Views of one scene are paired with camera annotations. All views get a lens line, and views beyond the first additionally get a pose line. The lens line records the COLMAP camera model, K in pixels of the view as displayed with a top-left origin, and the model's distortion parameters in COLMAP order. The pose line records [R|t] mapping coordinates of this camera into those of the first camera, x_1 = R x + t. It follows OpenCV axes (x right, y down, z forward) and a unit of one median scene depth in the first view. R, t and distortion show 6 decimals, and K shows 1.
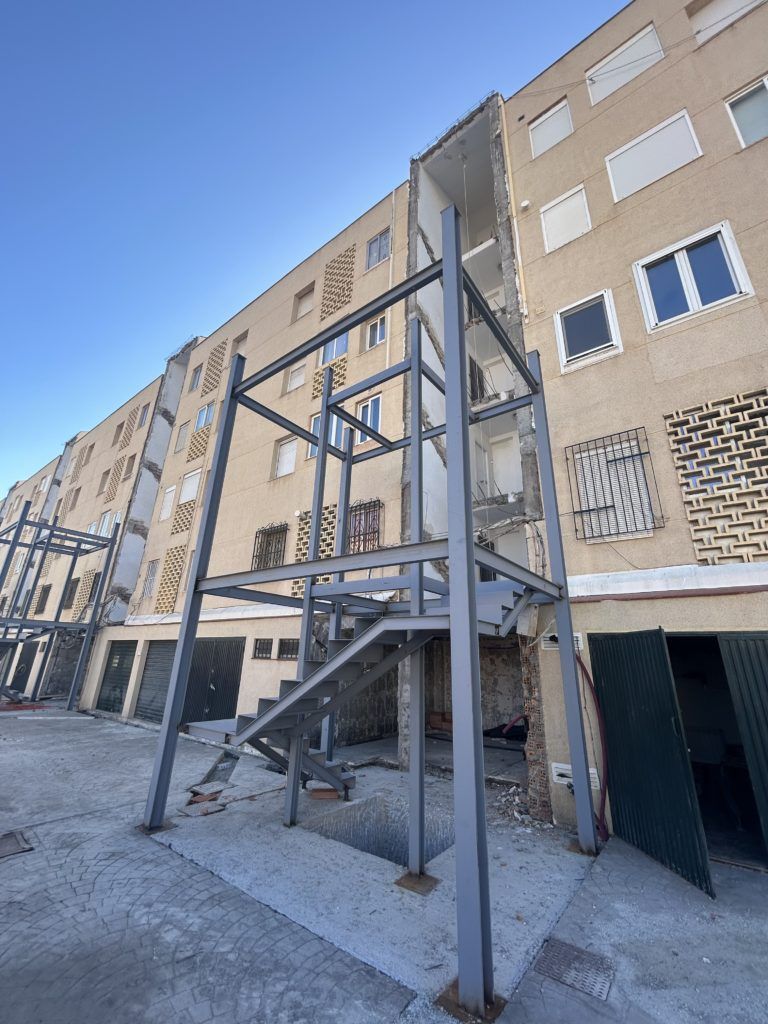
lens RADIAL K [[411.1, 0, 384.0], [0, 411.1, 512.0], [0, 0, 1]] dist [0.002715, 0.000002]
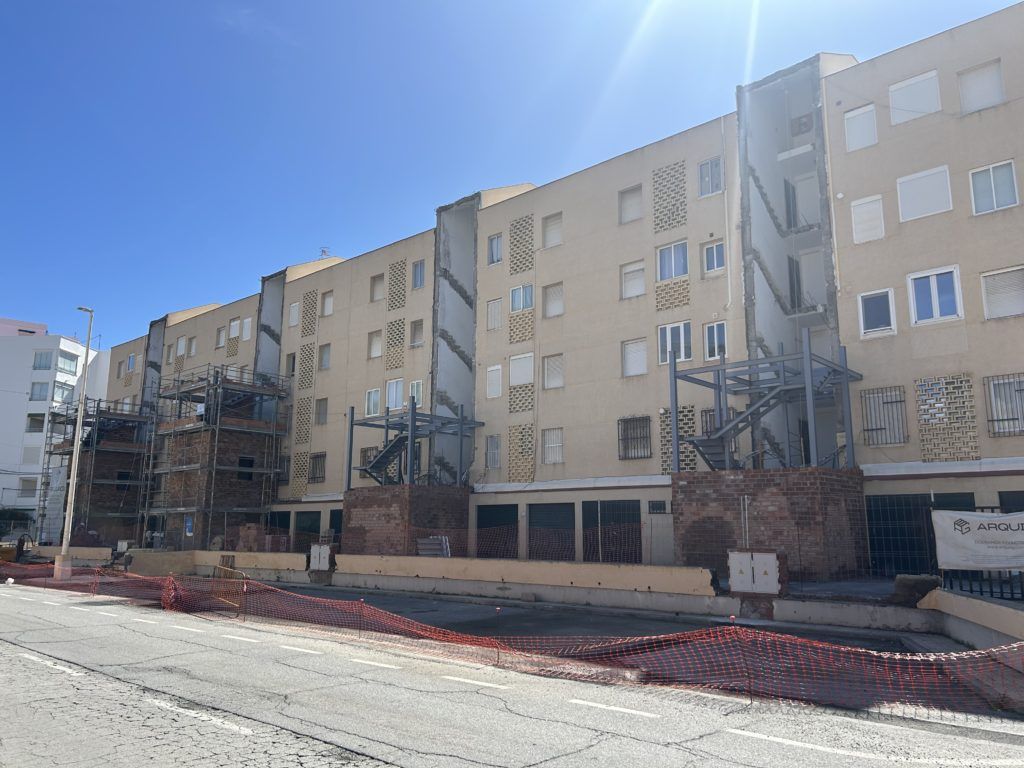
lens RADIAL K [[763.7, 0, 512.0], [0, 763.7, 384.0], [0, 0, 1]] dist [0.021786, -0.002850]
pose [[0.997408, -0.034506, -0.063147, -0.731852], [0.043790, 0.987394, 0.152105, -0.660173], [0.057103, -0.154476, 0.986345, -2.024812]]
